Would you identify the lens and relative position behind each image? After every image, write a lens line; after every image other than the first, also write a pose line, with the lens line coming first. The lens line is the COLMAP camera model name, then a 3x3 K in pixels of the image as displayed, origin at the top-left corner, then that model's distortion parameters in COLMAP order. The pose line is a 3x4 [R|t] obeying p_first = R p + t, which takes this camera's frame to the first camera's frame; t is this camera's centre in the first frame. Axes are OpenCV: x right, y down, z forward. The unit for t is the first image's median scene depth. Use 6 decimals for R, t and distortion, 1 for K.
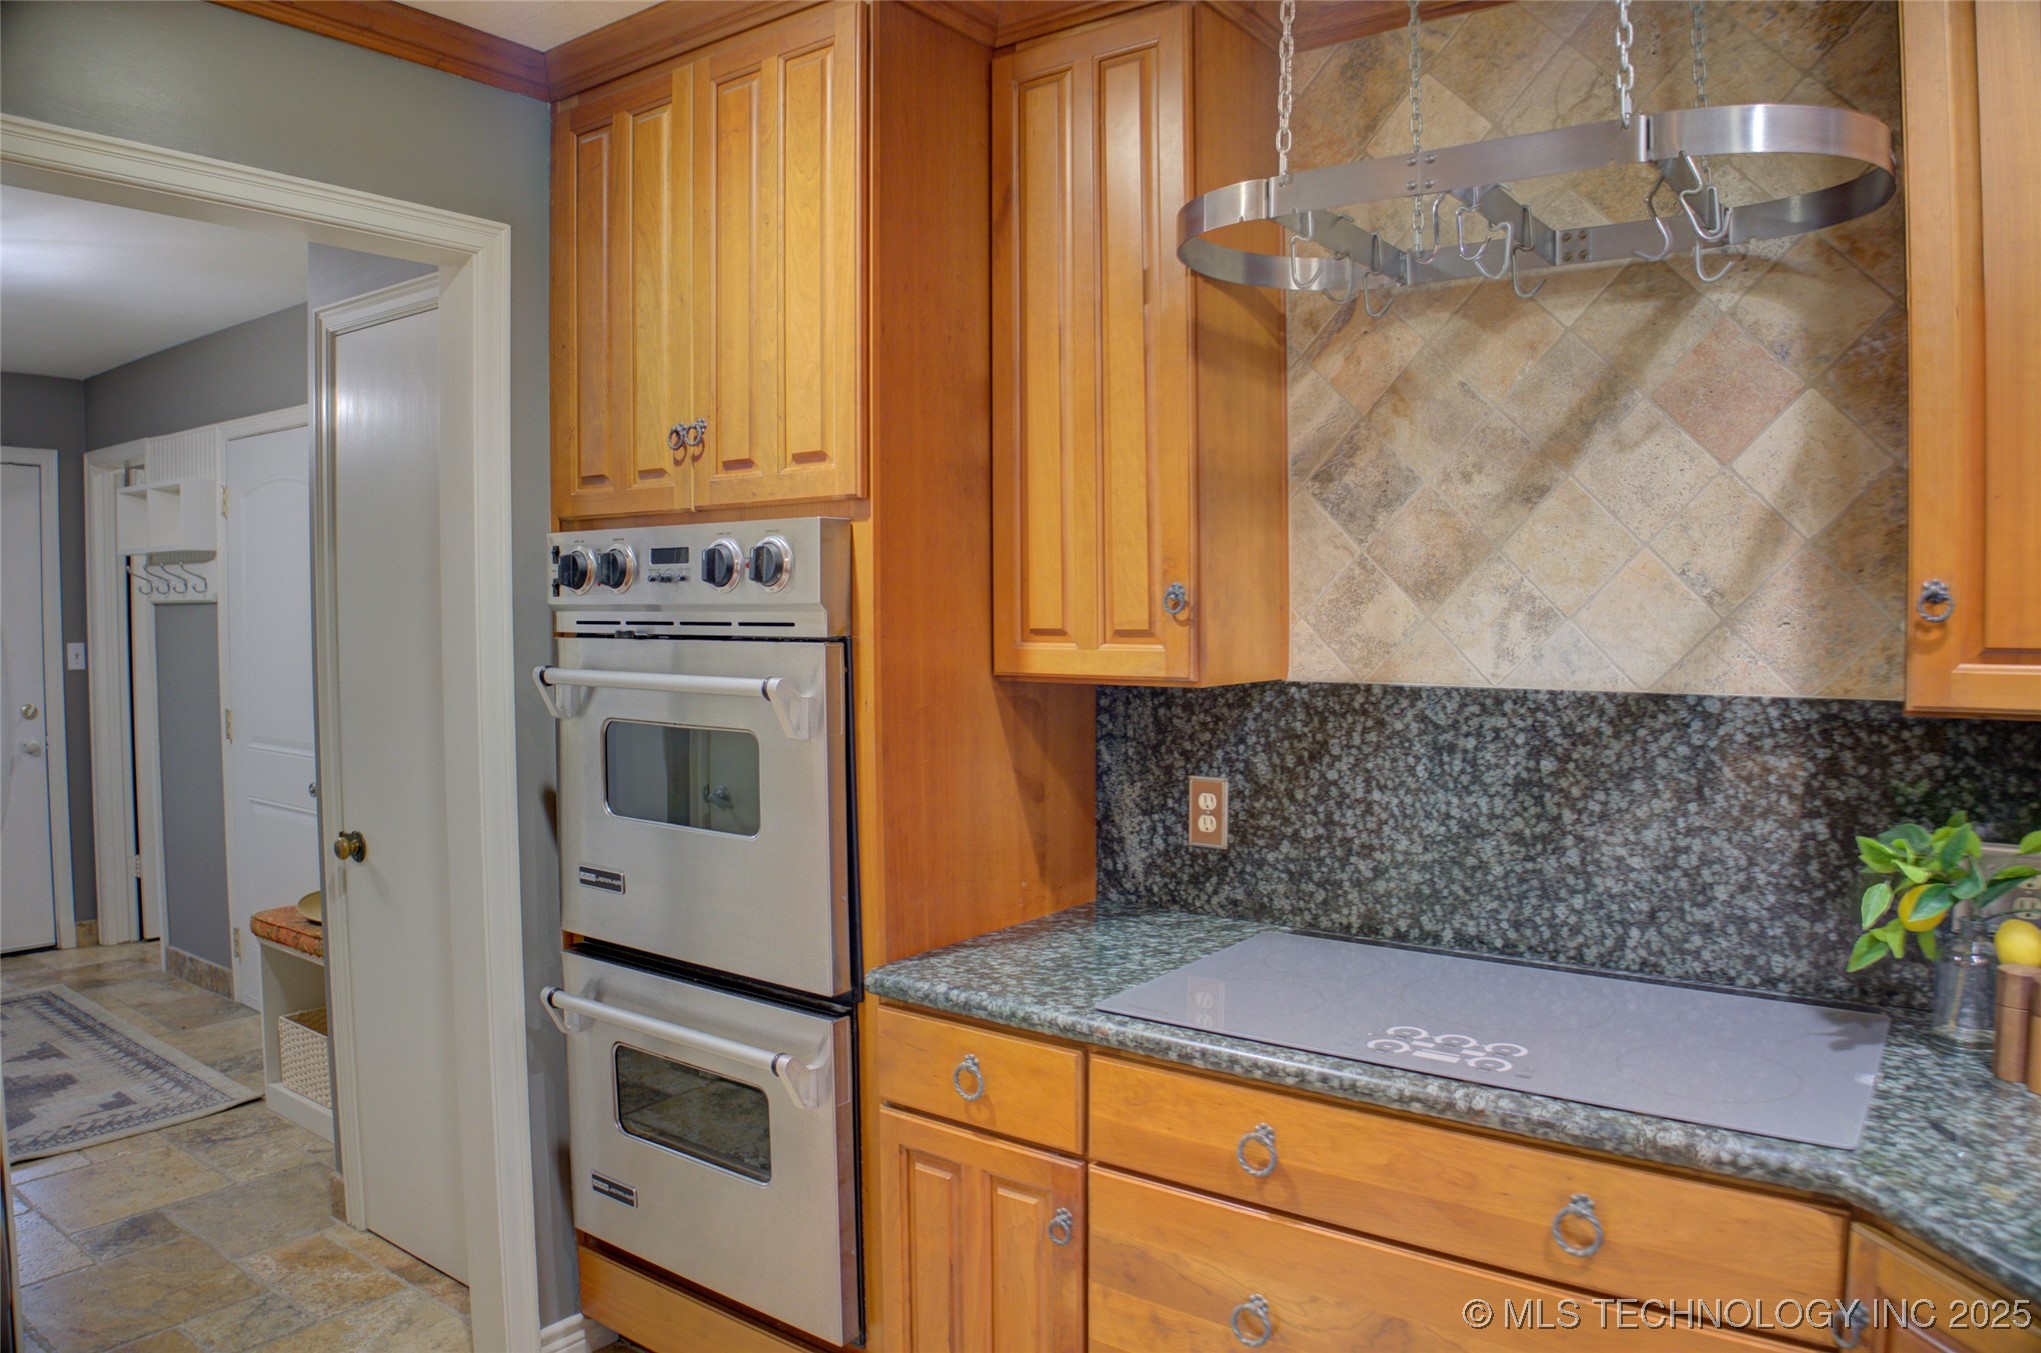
lens RADIAL K [[1383.7, 0, 1035.0], [0, 1383.7, 676.6], [0, 0, 1]] dist [-0.082078, -0.005530]
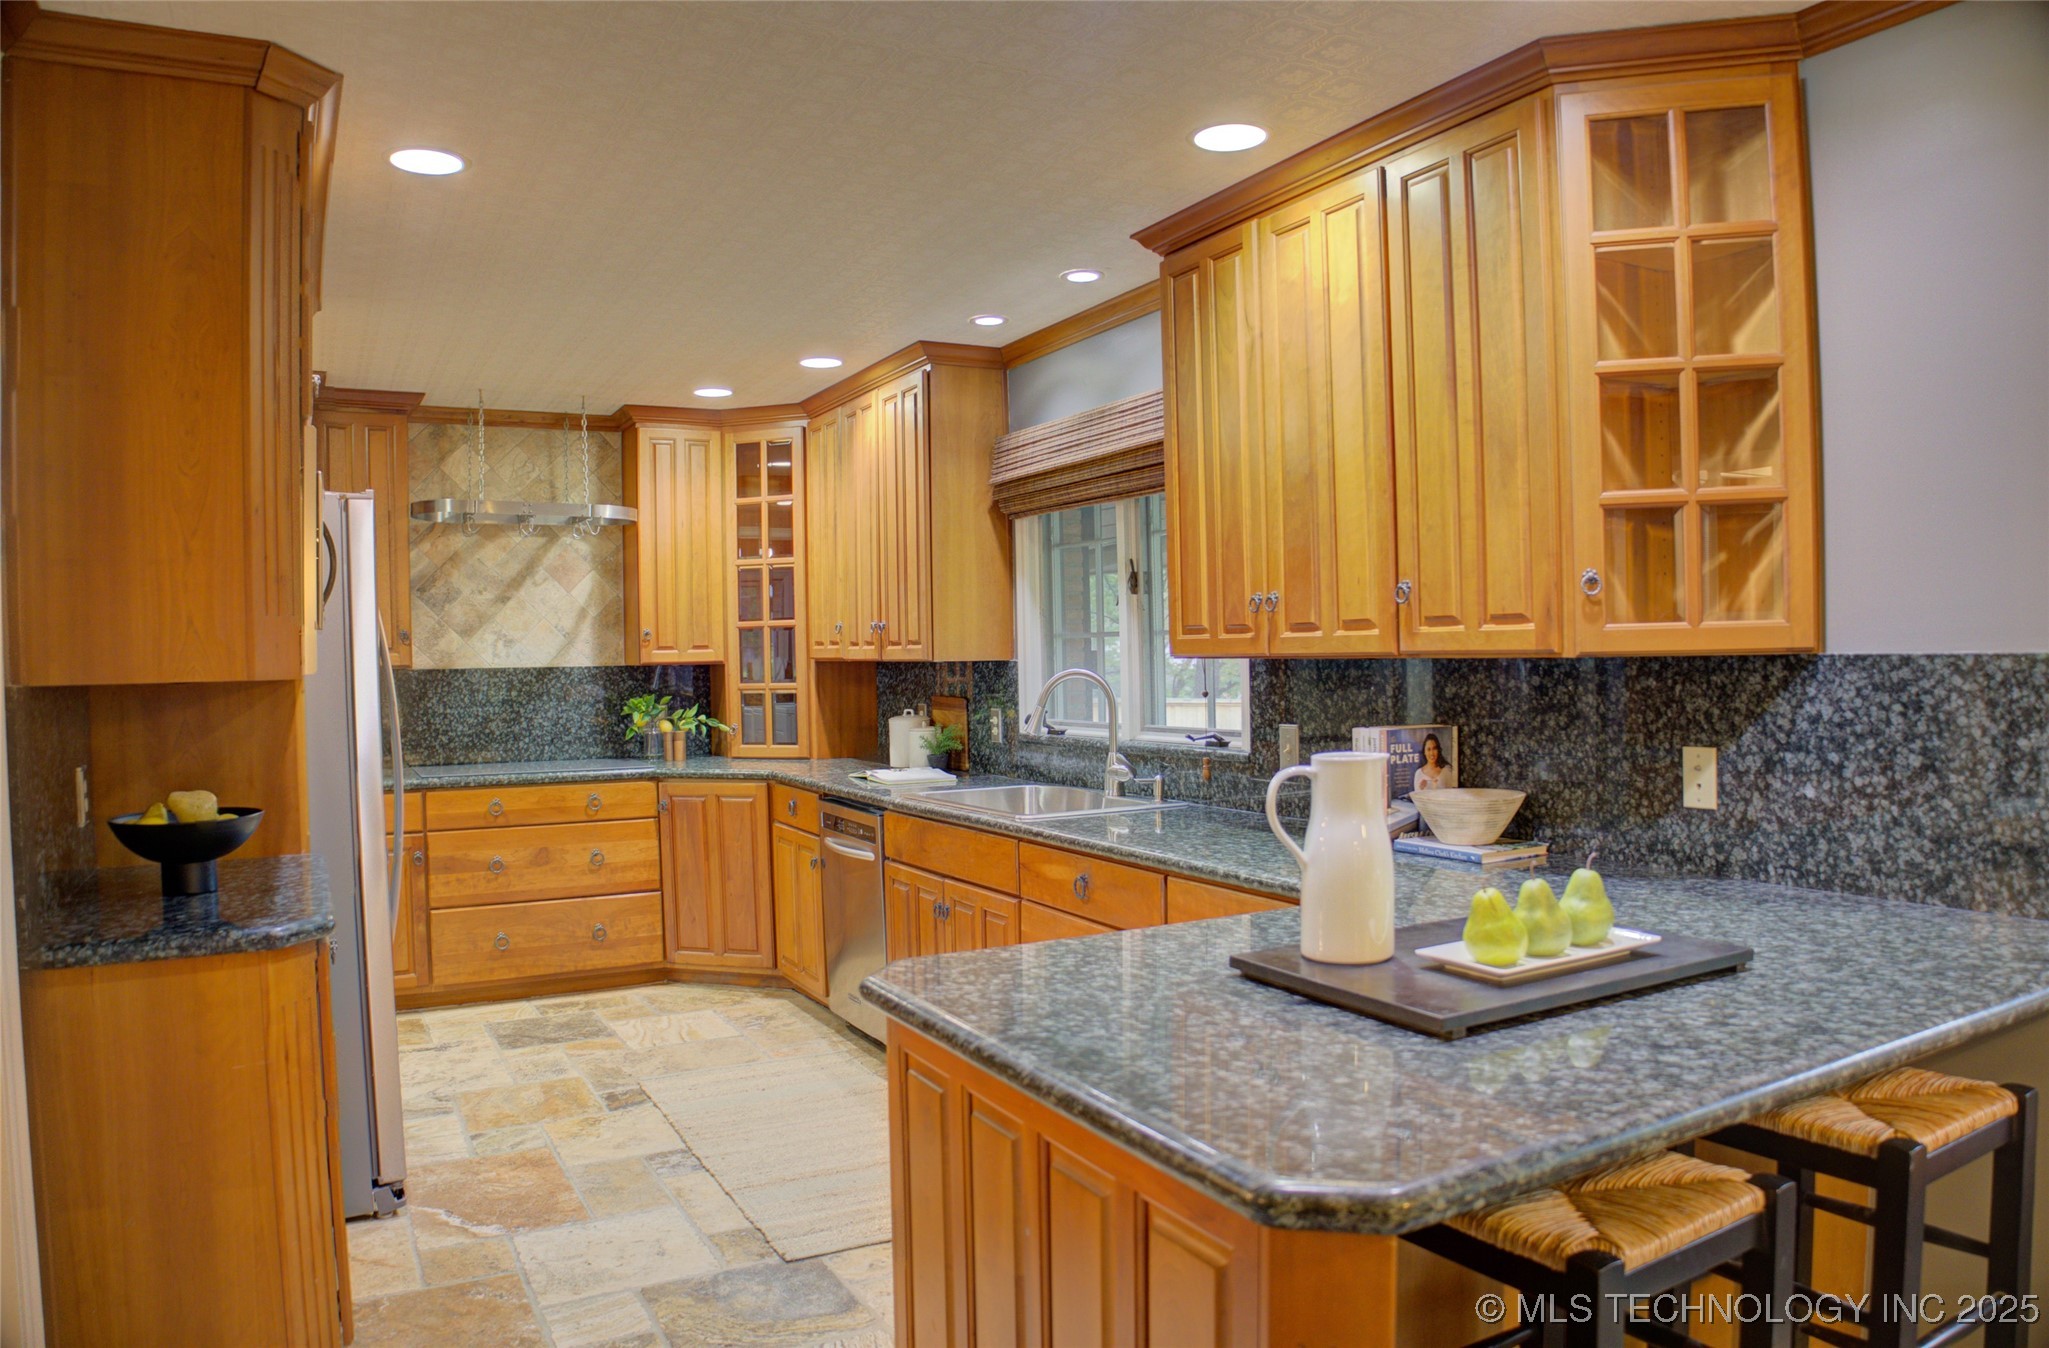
lens RADIAL K [[1389.1, 0, 1029.5], [0, 1389.1, 674.9], [0, 0, 1]] dist [-0.082078, -0.005530]
pose [[0.429179, -0.018291, 0.903034, -1.782718], [0.061526, 0.998065, -0.009025, 0.119307], [-0.901121, 0.059433, 0.429474, -1.231080]]
